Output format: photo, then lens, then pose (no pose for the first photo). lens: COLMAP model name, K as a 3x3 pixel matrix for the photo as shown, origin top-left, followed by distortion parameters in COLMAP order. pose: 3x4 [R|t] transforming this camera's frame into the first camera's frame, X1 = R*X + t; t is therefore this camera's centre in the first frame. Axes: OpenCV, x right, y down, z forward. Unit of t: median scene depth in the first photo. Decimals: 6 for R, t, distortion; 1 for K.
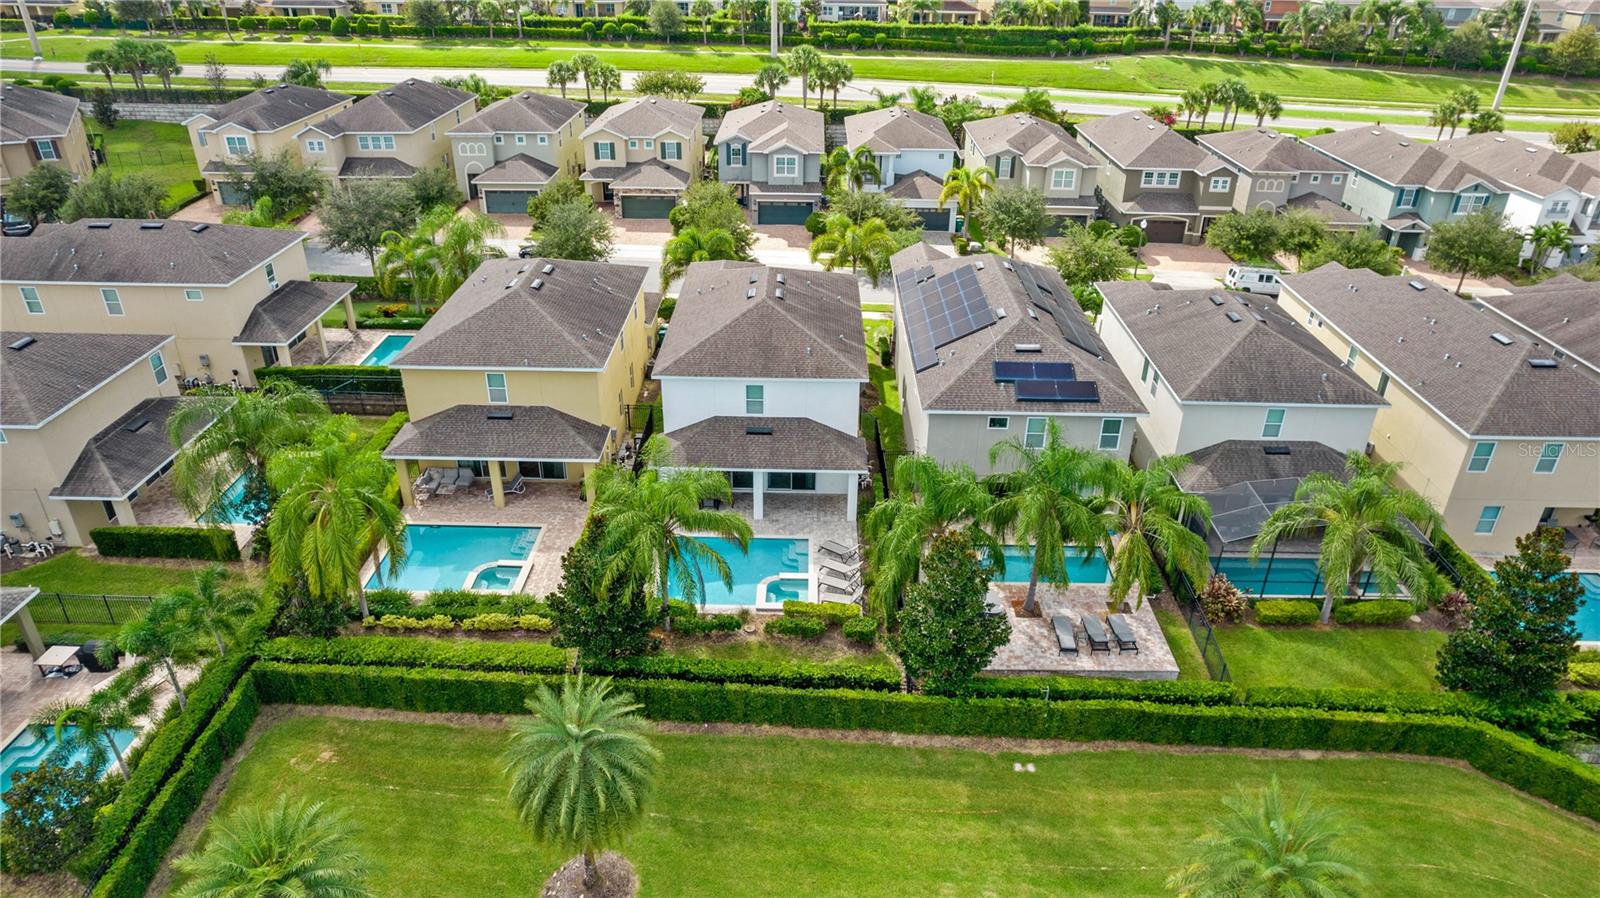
lens RADIAL K [[1009.0, 0, 800.0], [0, 1009.0, 449.0], [0, 0, 1]] dist [-0.077991, 0.066652]
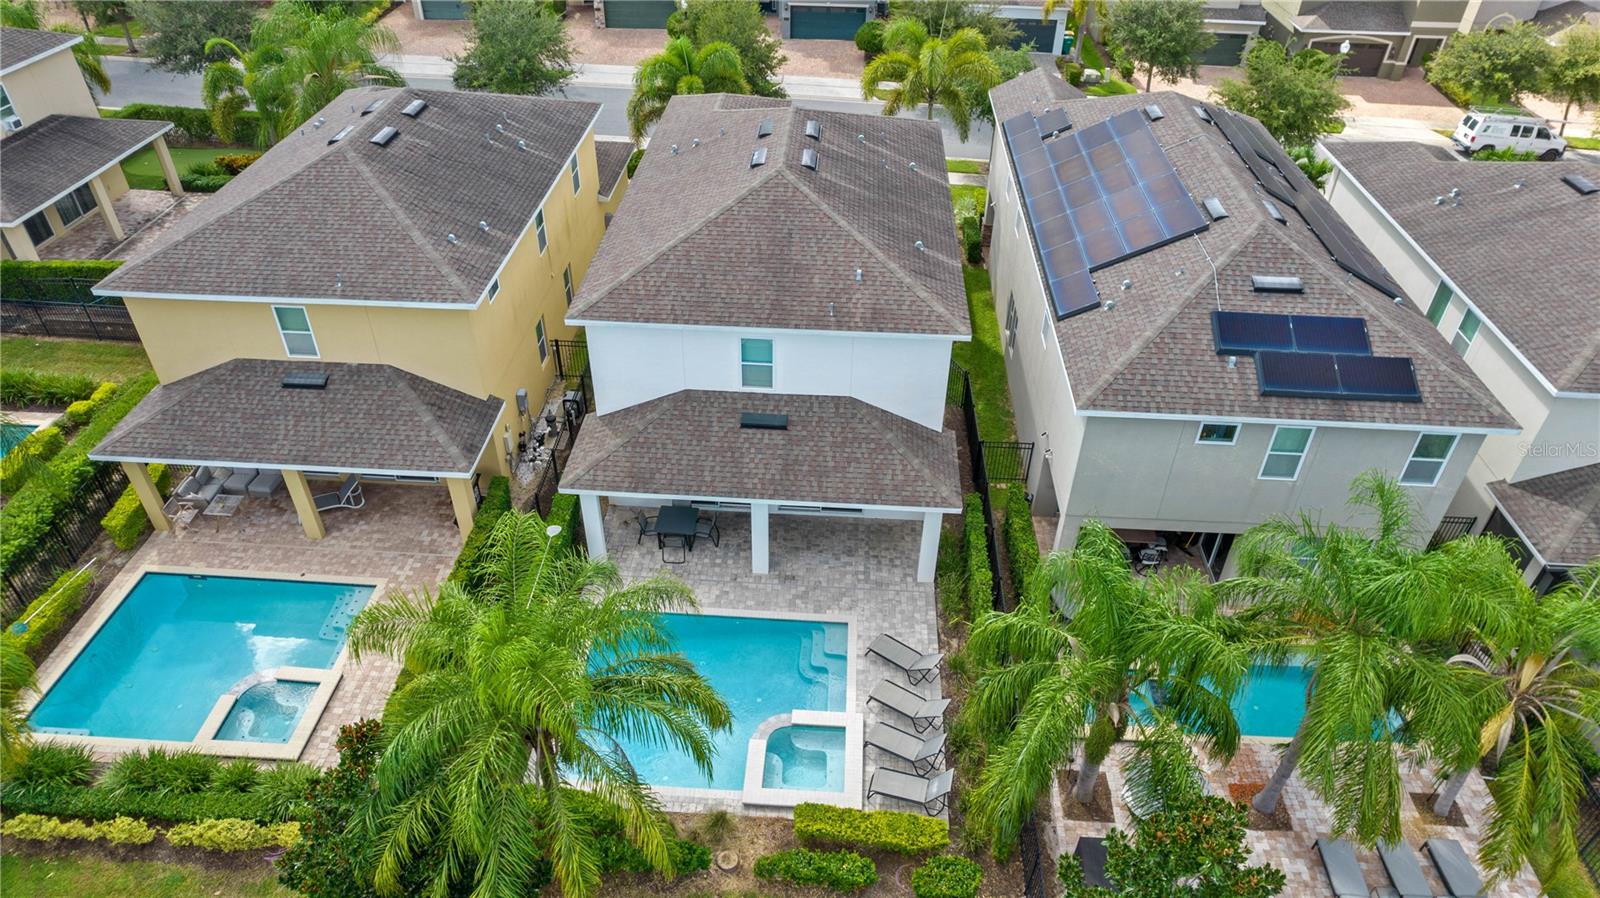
lens RADIAL K [[1009.0, 0, 800.0], [0, 1009.0, 449.0], [0, 0, 1]] dist [-0.077991, 0.066652]
pose [[0.998975, 0.028269, -0.035343, -0.001089], [-0.022120, 0.986273, 0.163637, -0.091575], [0.039483, -0.162688, 0.985887, 0.448193]]
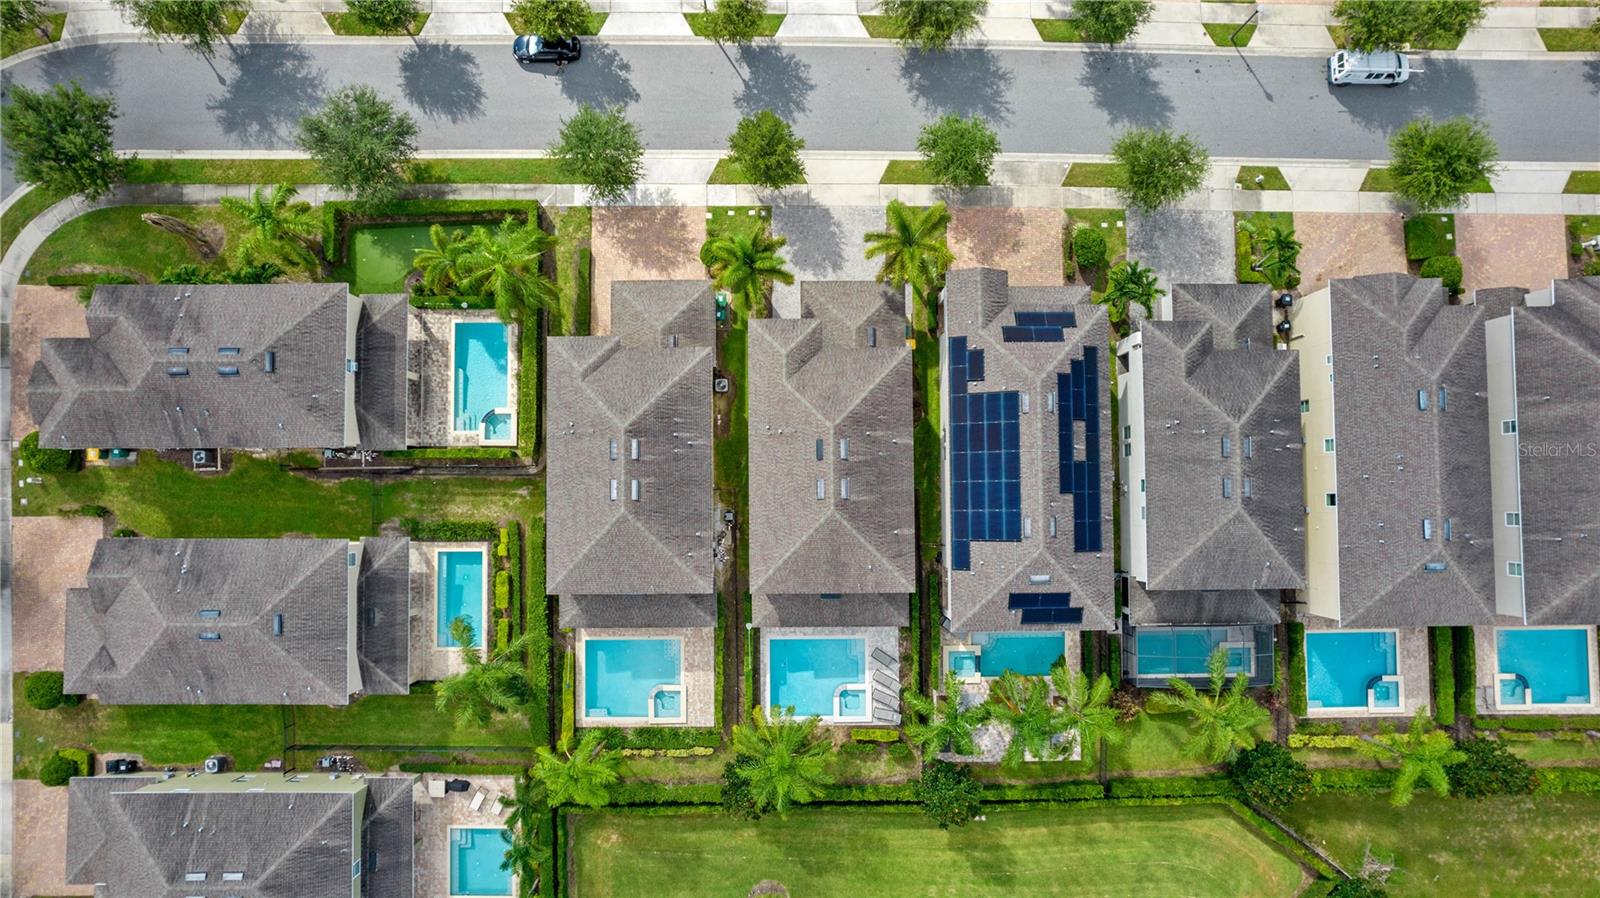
lens RADIAL K [[1009.0, 0, 800.0], [0, 1009.0, 449.0], [0, 0, 1]] dist [-0.077991, 0.066652]
pose [[0.999706, -0.023403, -0.006310, -0.066585], [0.017576, 0.520631, 0.853601, -1.245743], [-0.016692, -0.853461, 0.520889, 0.459494]]
